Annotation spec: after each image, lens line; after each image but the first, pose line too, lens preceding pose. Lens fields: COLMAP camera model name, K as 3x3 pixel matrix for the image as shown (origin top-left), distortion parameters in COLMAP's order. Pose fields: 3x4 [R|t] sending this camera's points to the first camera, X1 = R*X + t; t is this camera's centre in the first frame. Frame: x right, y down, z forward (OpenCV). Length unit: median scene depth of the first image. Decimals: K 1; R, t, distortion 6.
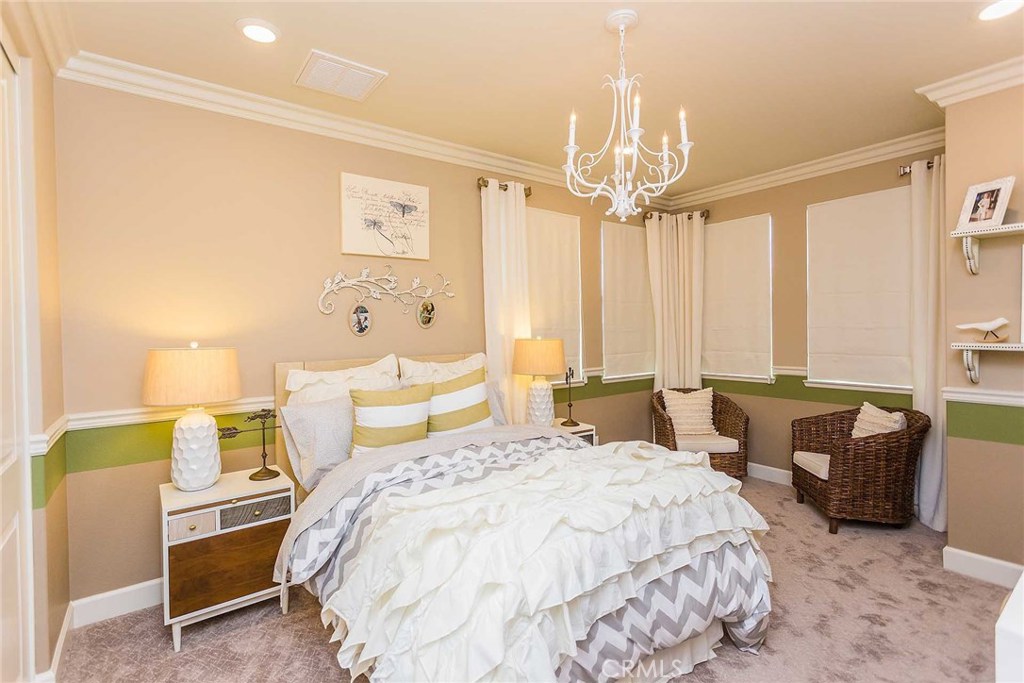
lens RADIAL K [[489.8, 0, 510.4], [0, 489.8, 335.6], [0, 0, 1]] dist [0.005631, -0.001337]
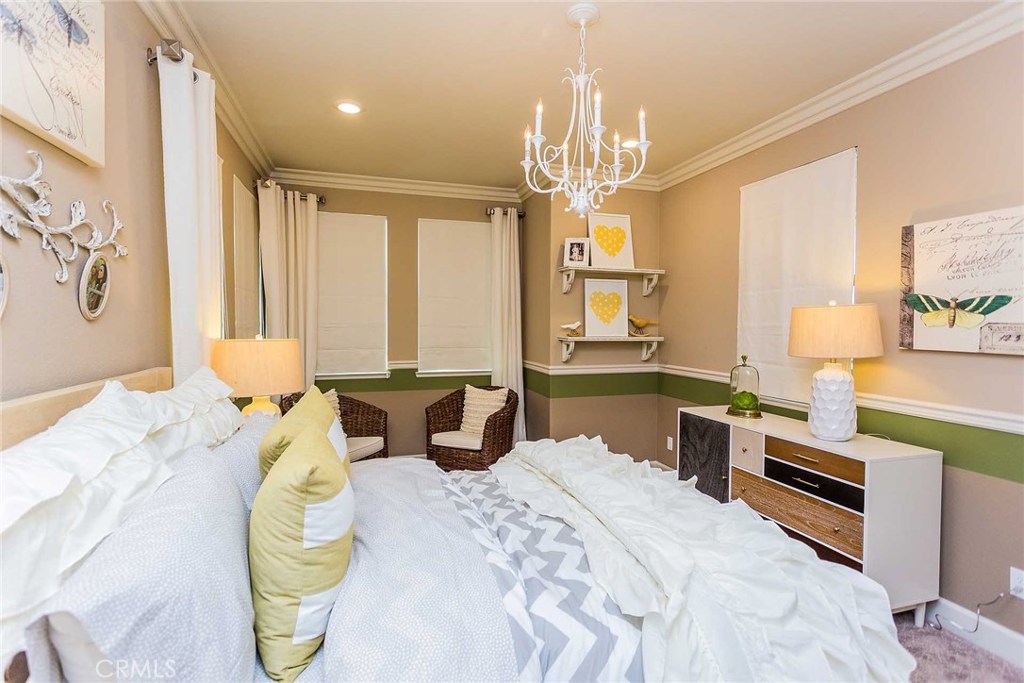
lens RADIAL K [[489.8, 0, 512.0], [0, 489.8, 342.7], [0, 0, 1]] dist [0.005631, -0.001337]
pose [[0.334345, -0.022520, 0.942182, -0.449643], [0.004464, 0.999741, 0.022311, -0.001859], [-0.942440, -0.003253, 0.334359, 0.469088]]
